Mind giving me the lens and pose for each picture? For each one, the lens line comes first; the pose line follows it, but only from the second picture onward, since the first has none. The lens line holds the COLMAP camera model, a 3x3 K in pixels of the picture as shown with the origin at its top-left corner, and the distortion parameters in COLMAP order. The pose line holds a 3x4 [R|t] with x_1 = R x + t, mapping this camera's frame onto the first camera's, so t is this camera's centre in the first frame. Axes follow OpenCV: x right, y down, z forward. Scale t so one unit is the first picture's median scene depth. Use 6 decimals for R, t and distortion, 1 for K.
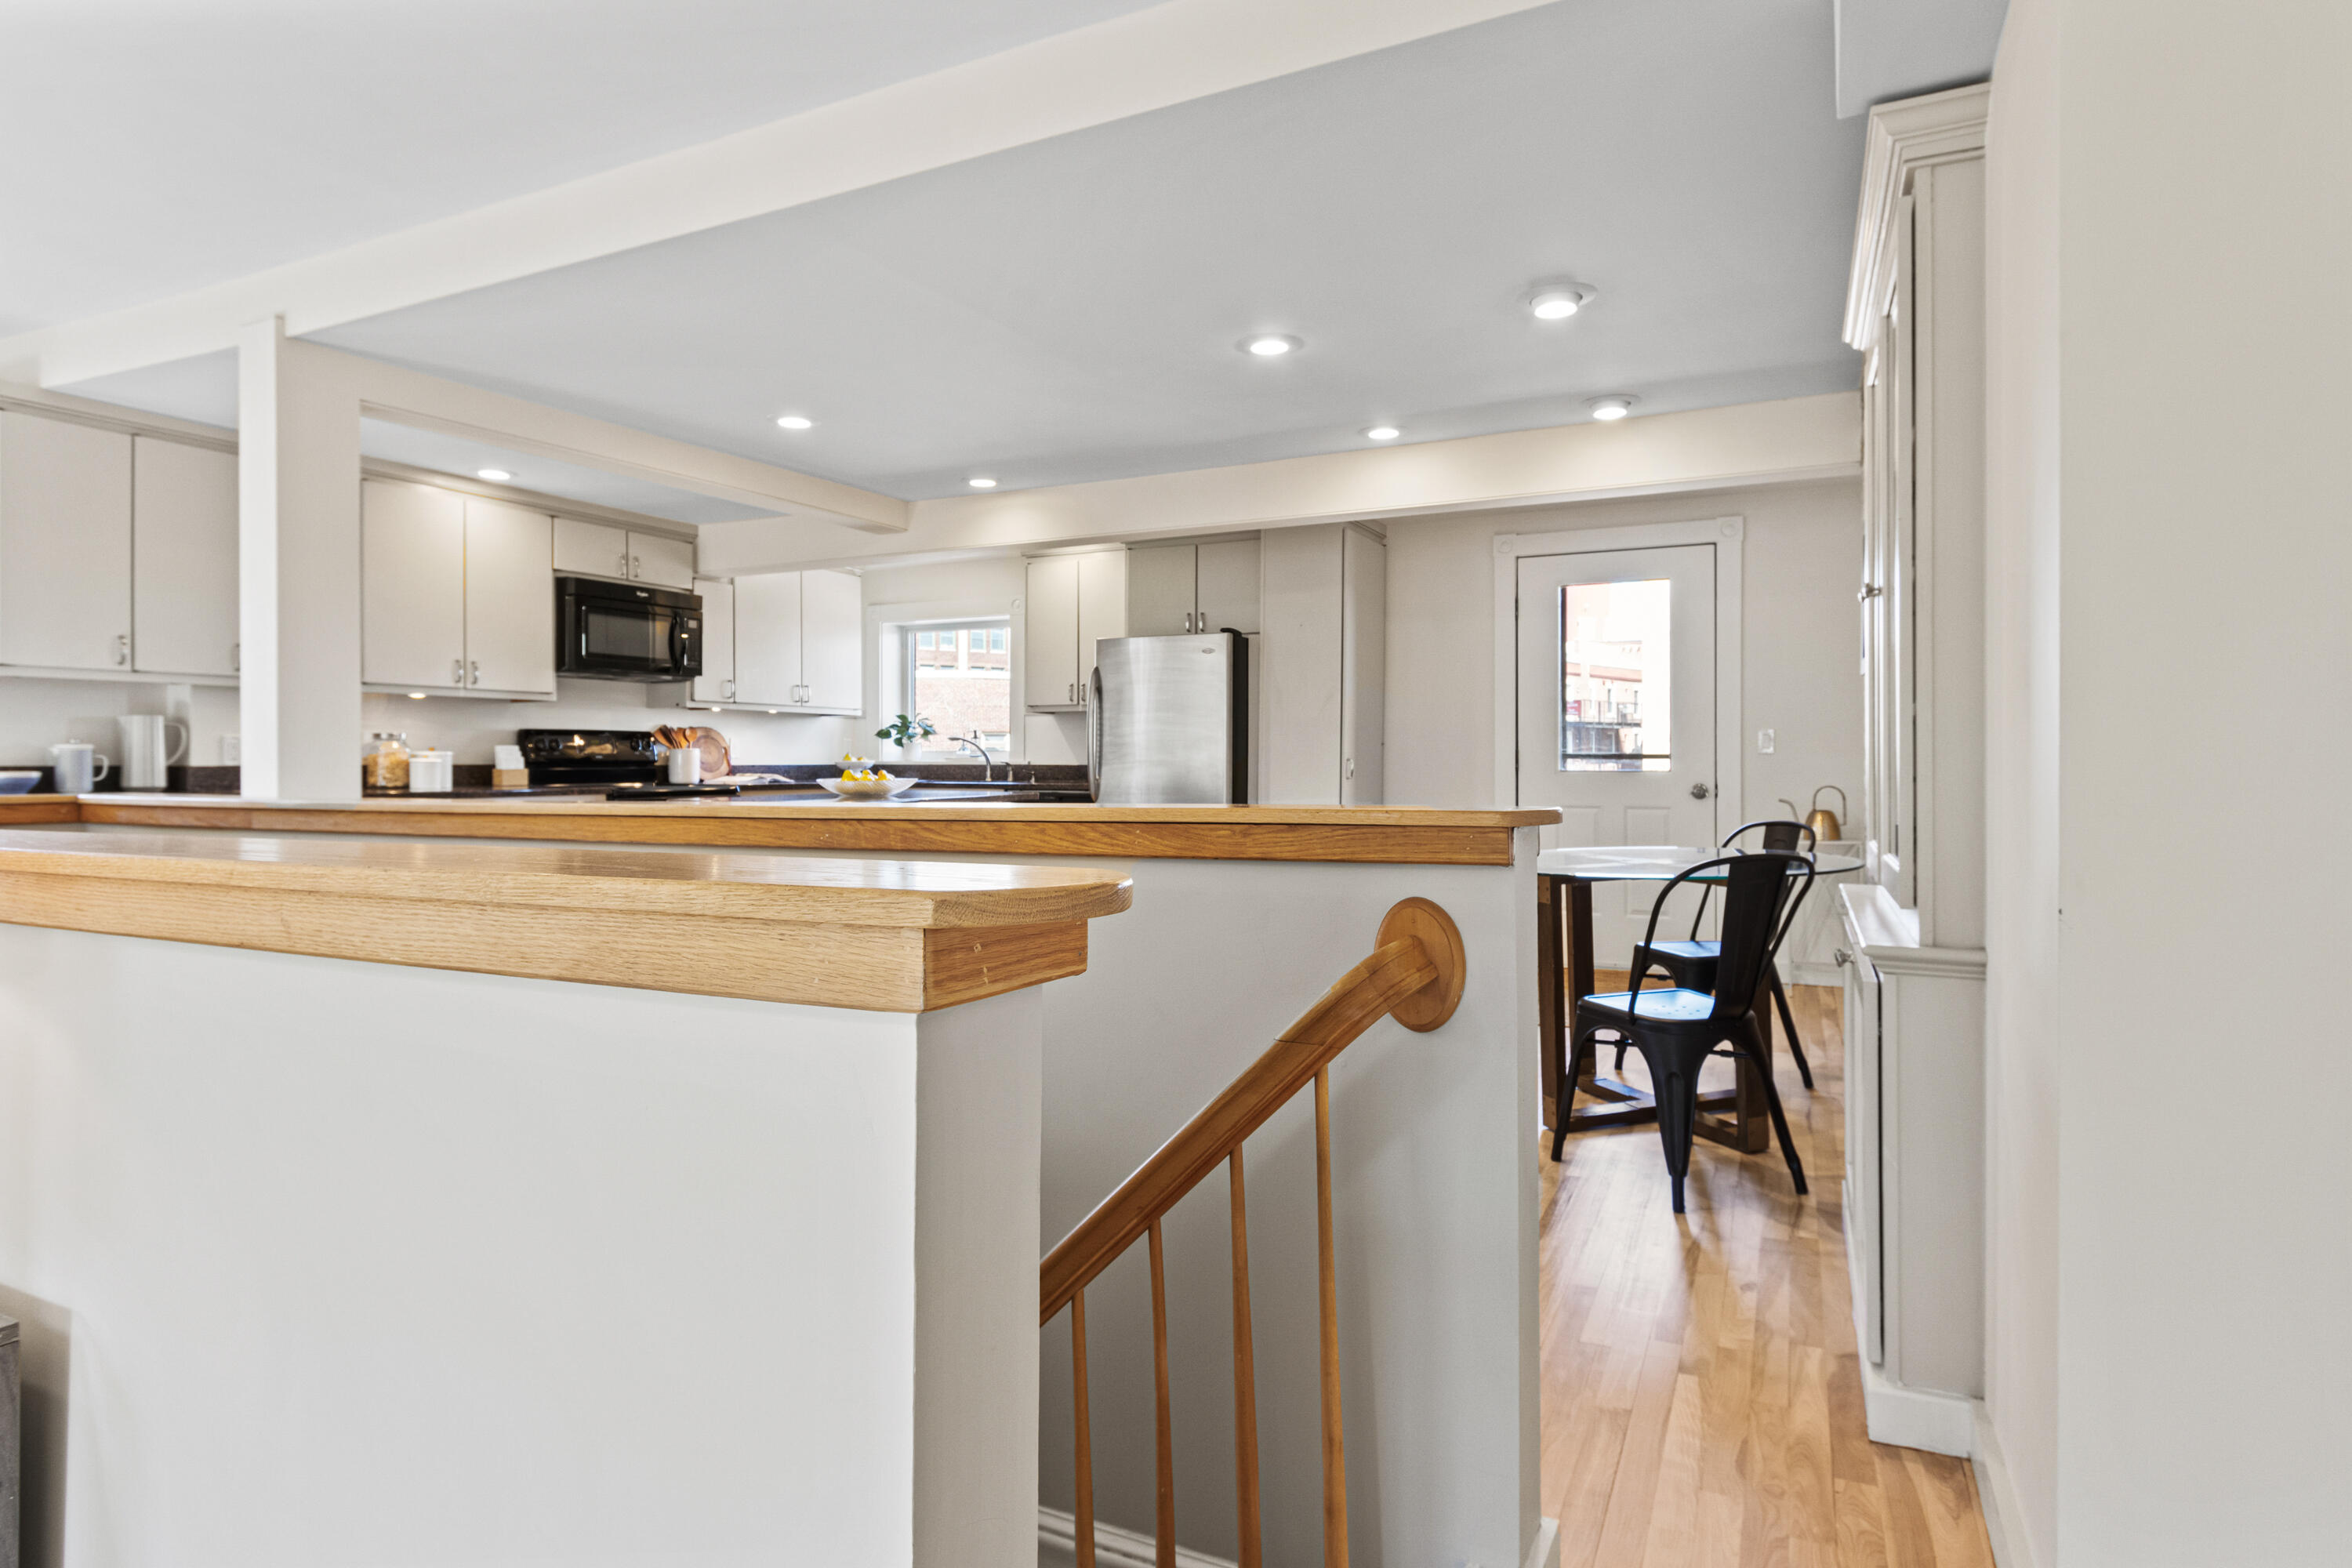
lens RADIAL K [[1276.6, 0, 1160.2], [0, 1276.6, 758.9], [0, 0, 1]] dist [0.013763, 0.000352]
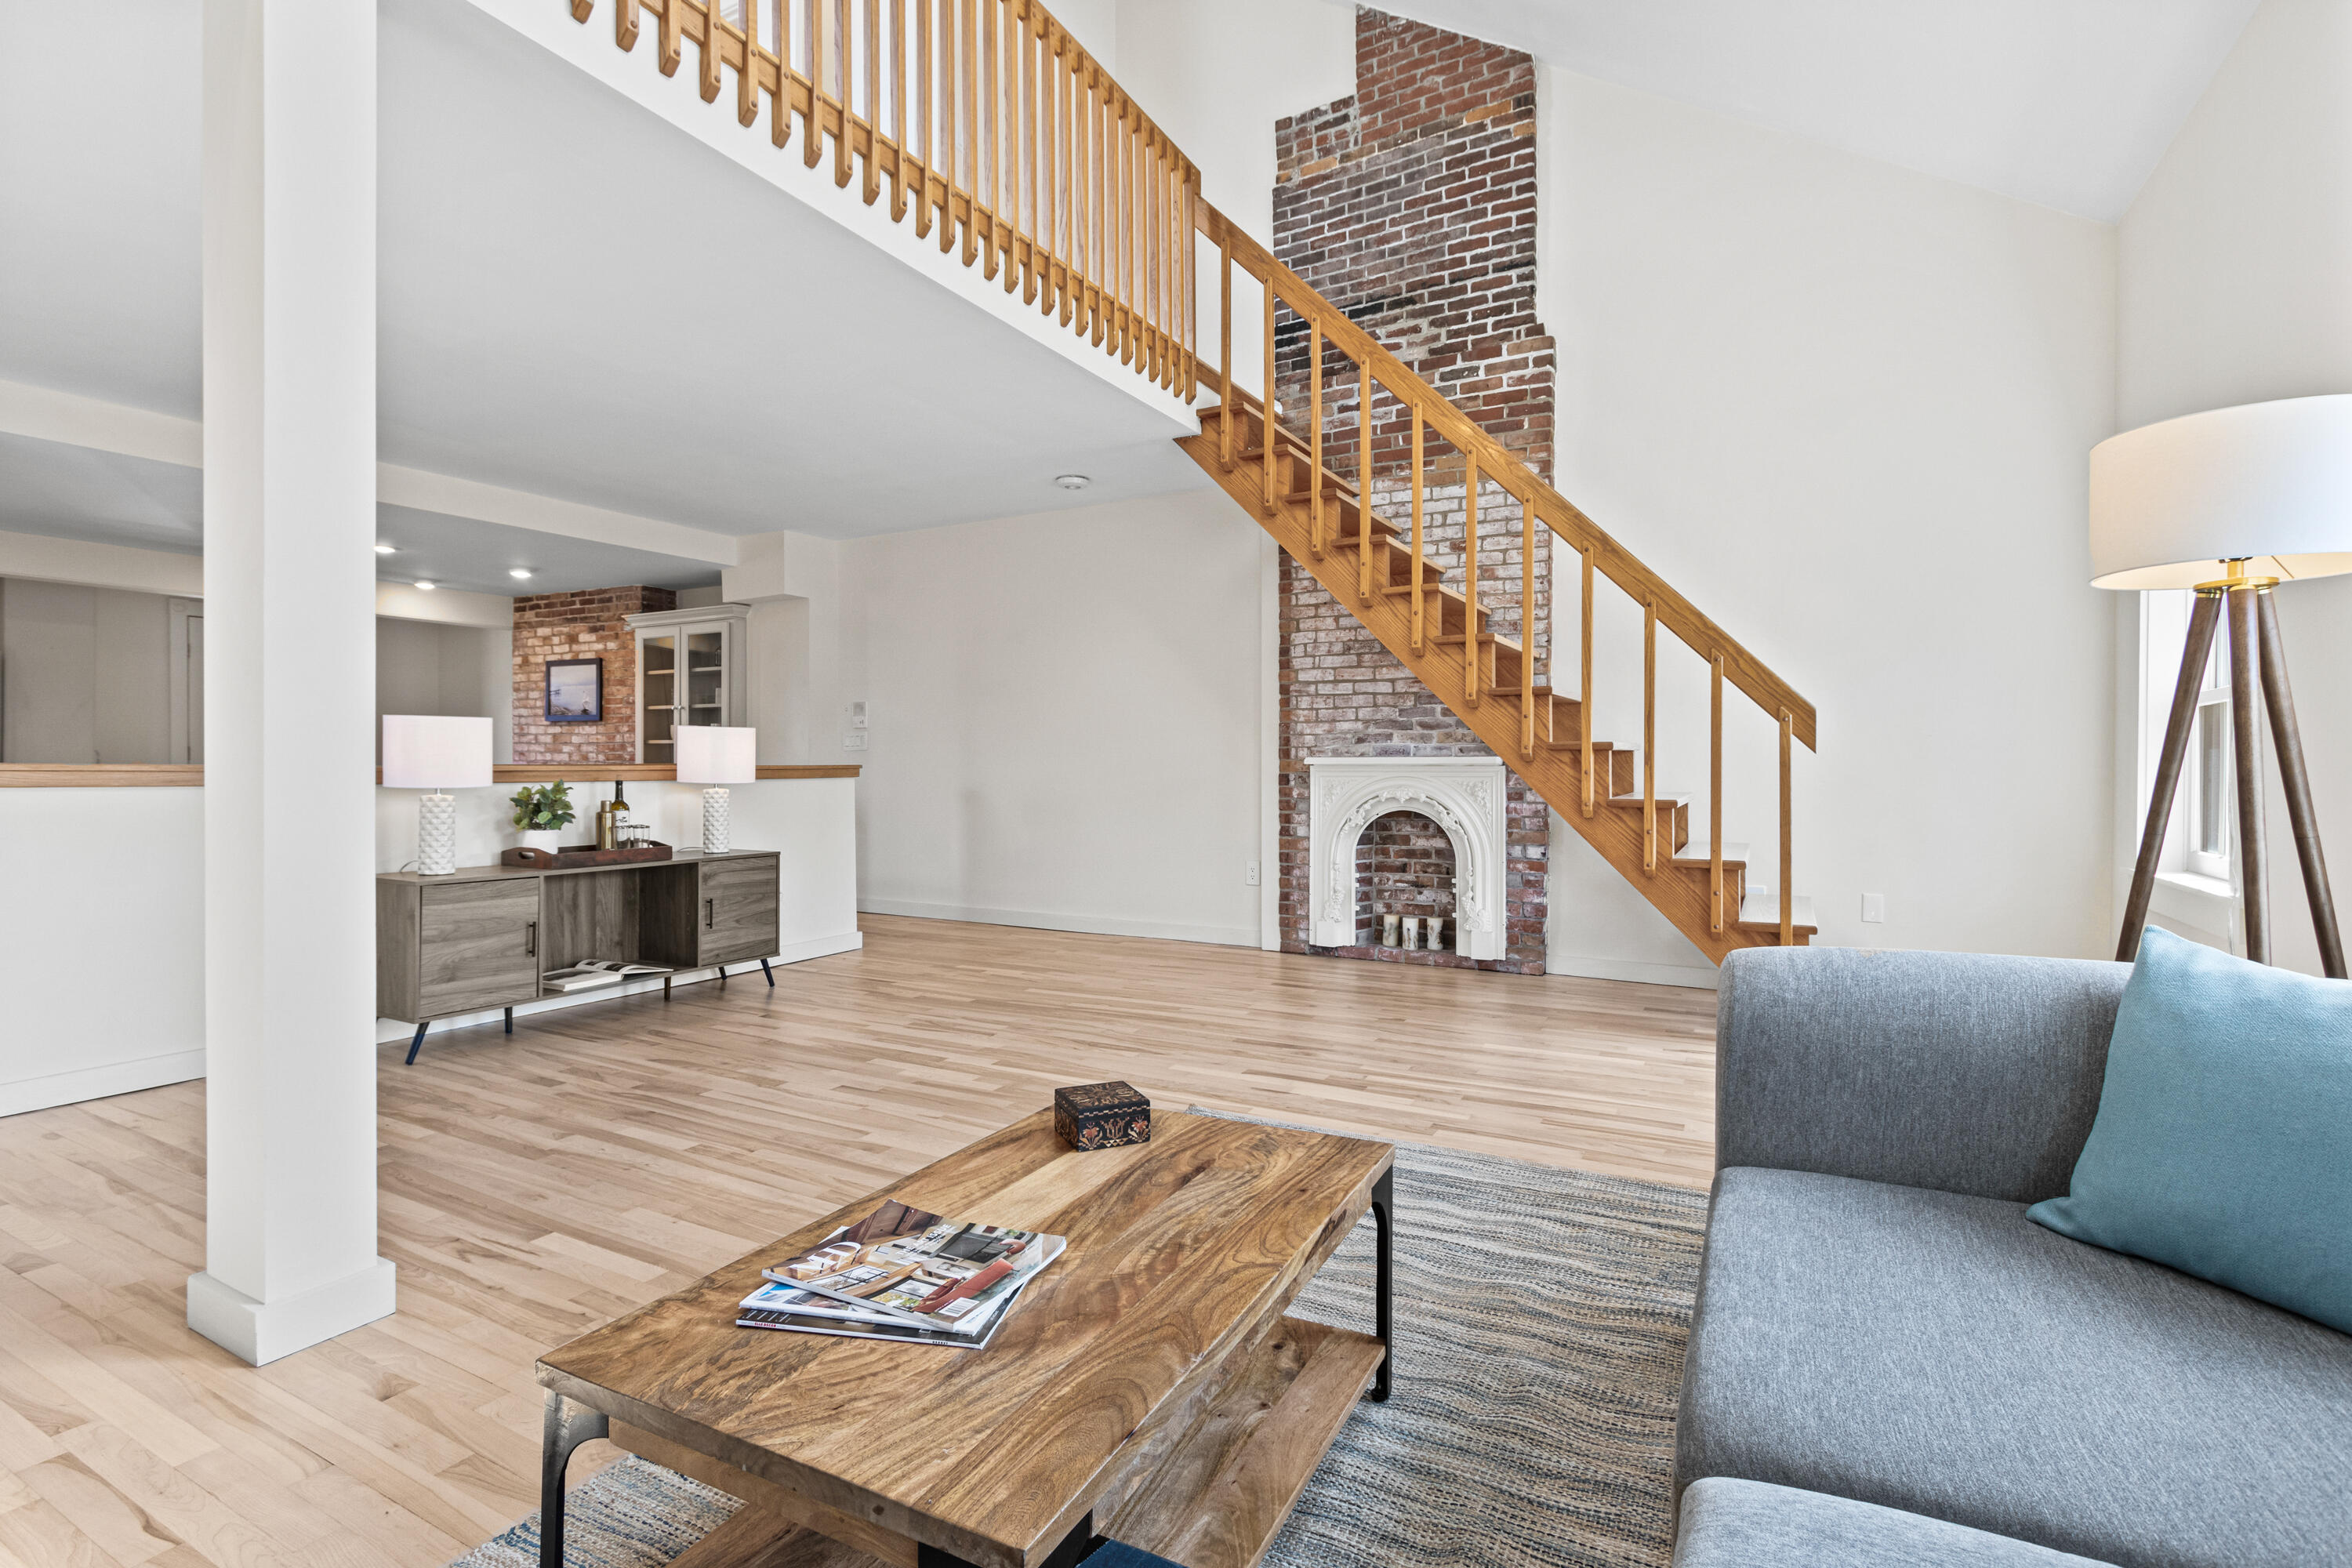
lens RADIAL K [[1098.4, 0, 1158.5], [0, 1098.4, 790.2], [0, 0, 1]] dist [0.011131, 0.000009]
pose [[0.048811, -0.019140, 0.998625, -0.901553], [-0.005267, 0.999798, 0.019419, 0.012560], [-0.998794, -0.006208, 0.048701, -0.178157]]
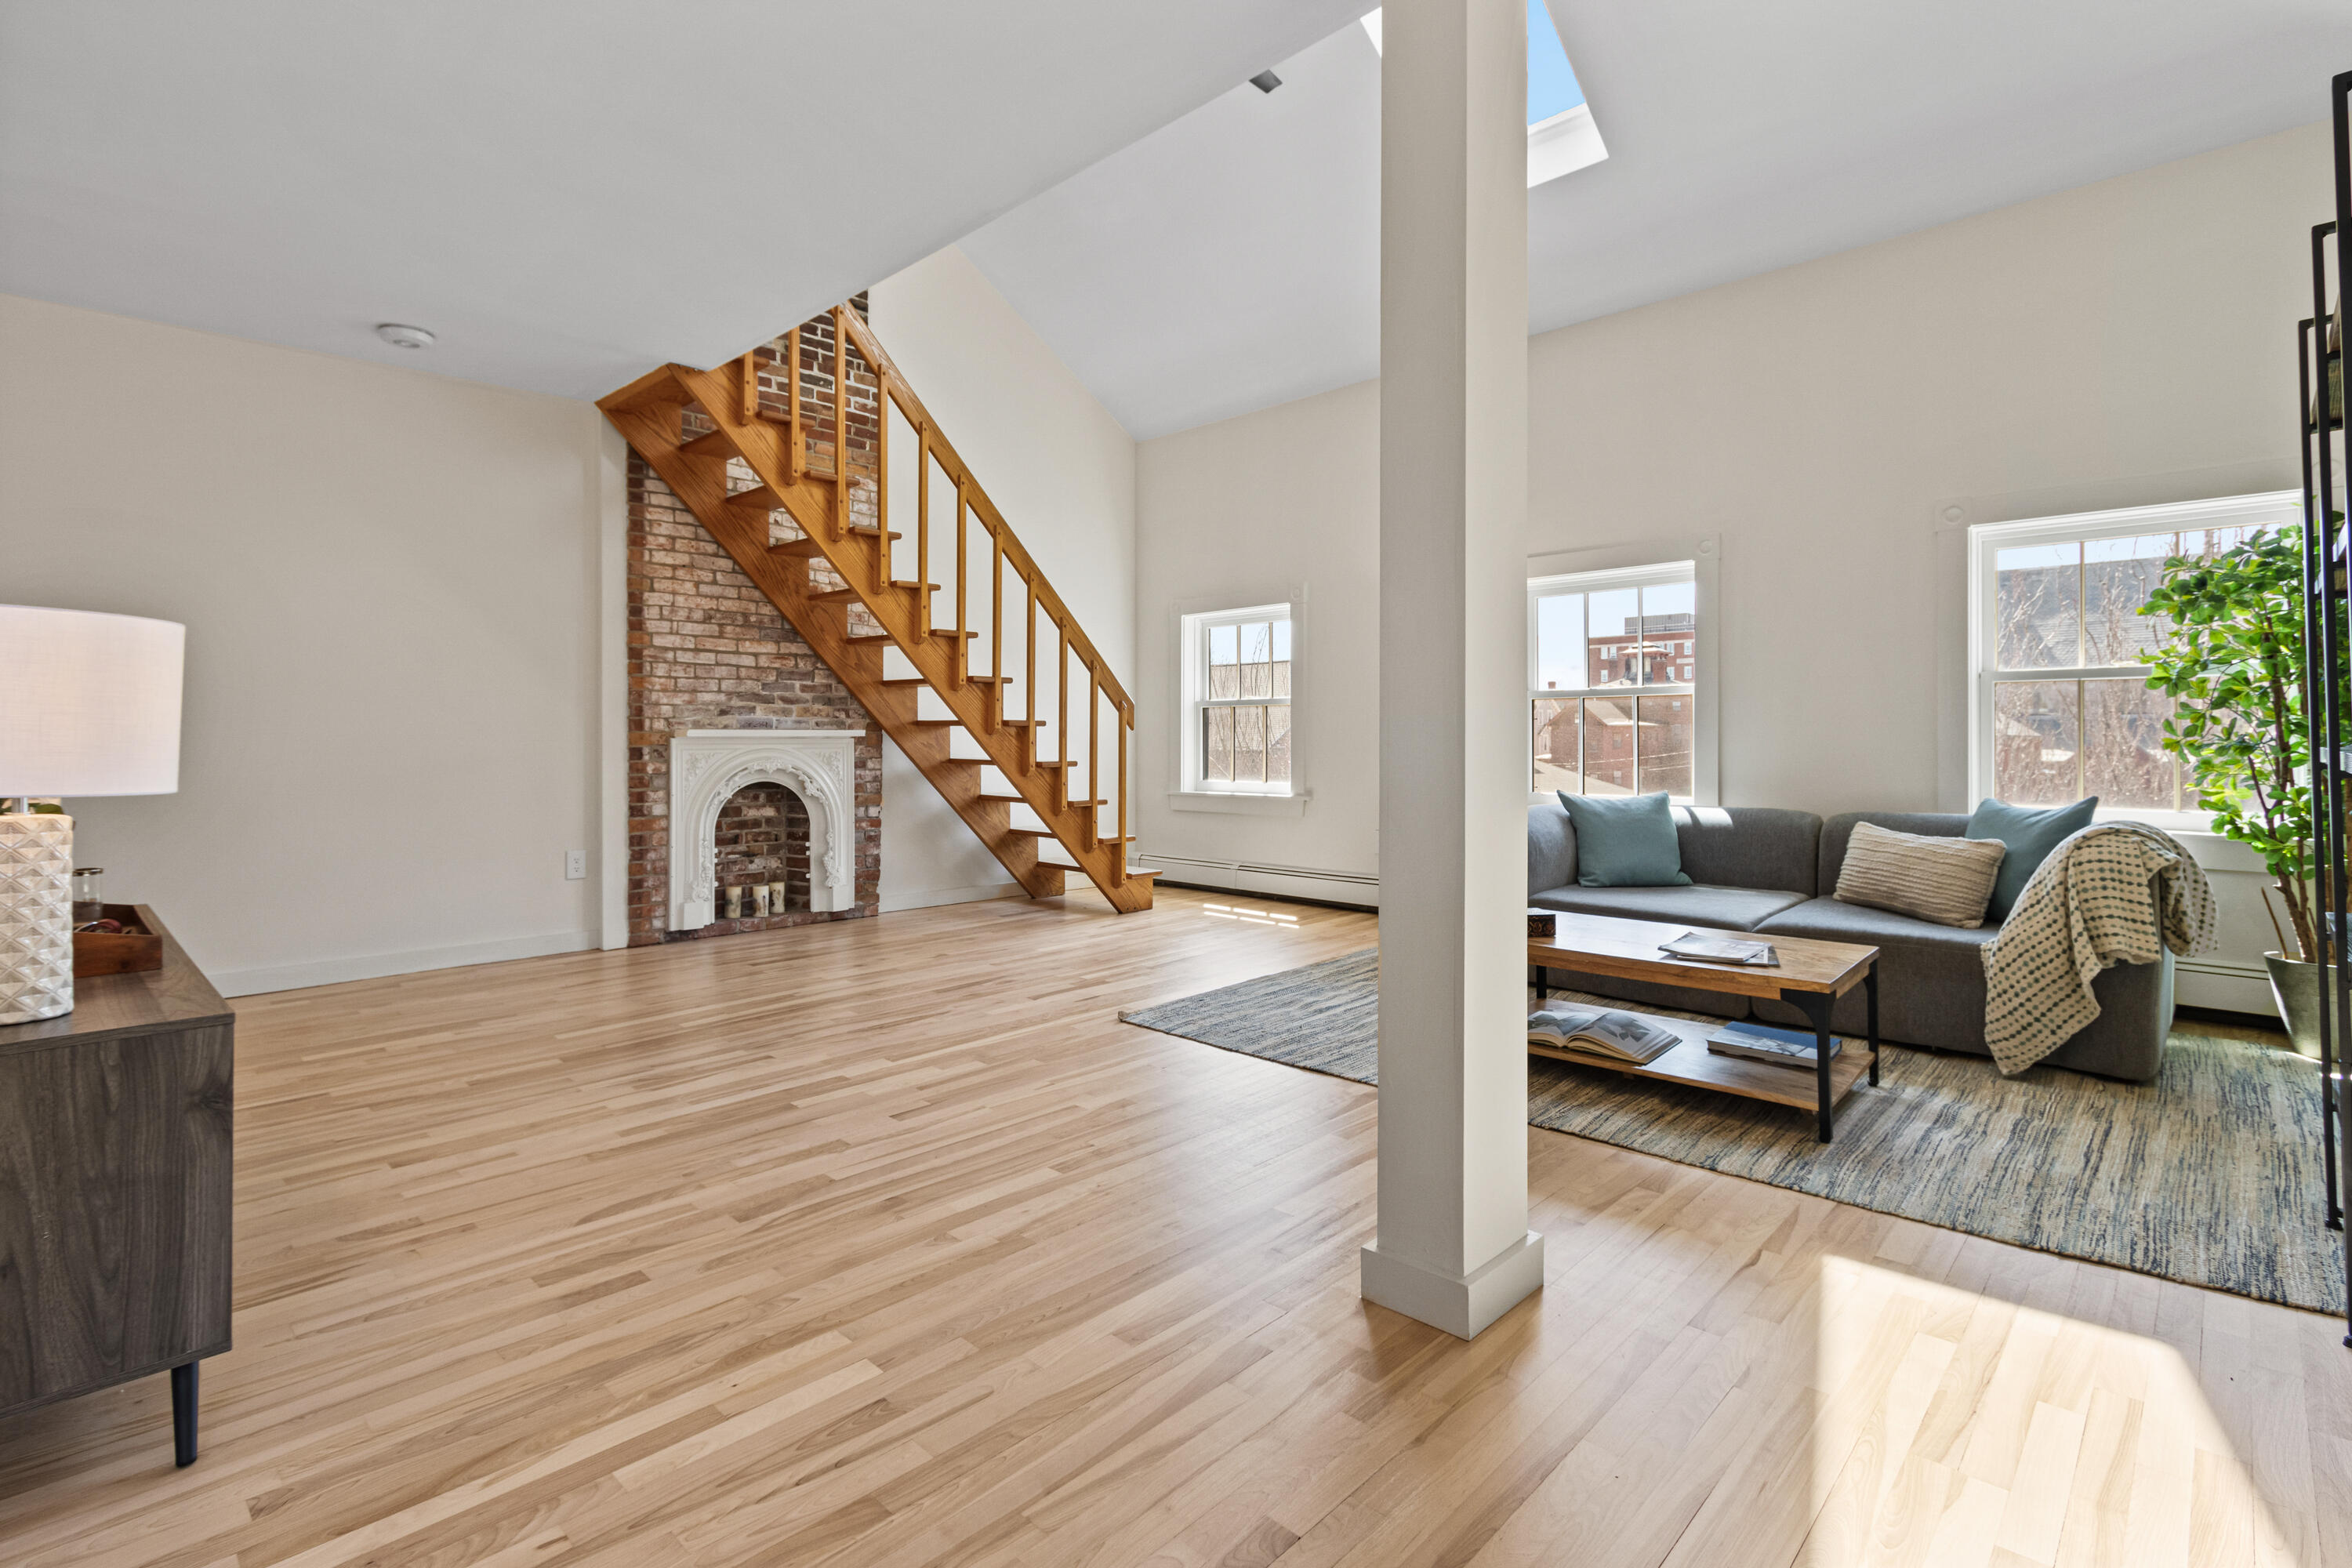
lens RADIAL K [[1103.1, 0, 1167.9], [0, 1103.1, 768.3], [0, 0, 1]] dist [-0.000740, 0.000025]
pose [[-0.954240, -0.005406, 0.298992, -0.630729], [0.001590, 0.999731, 0.023151, 0.013174], [-0.299037, 0.022567, -0.953975, 0.380457]]
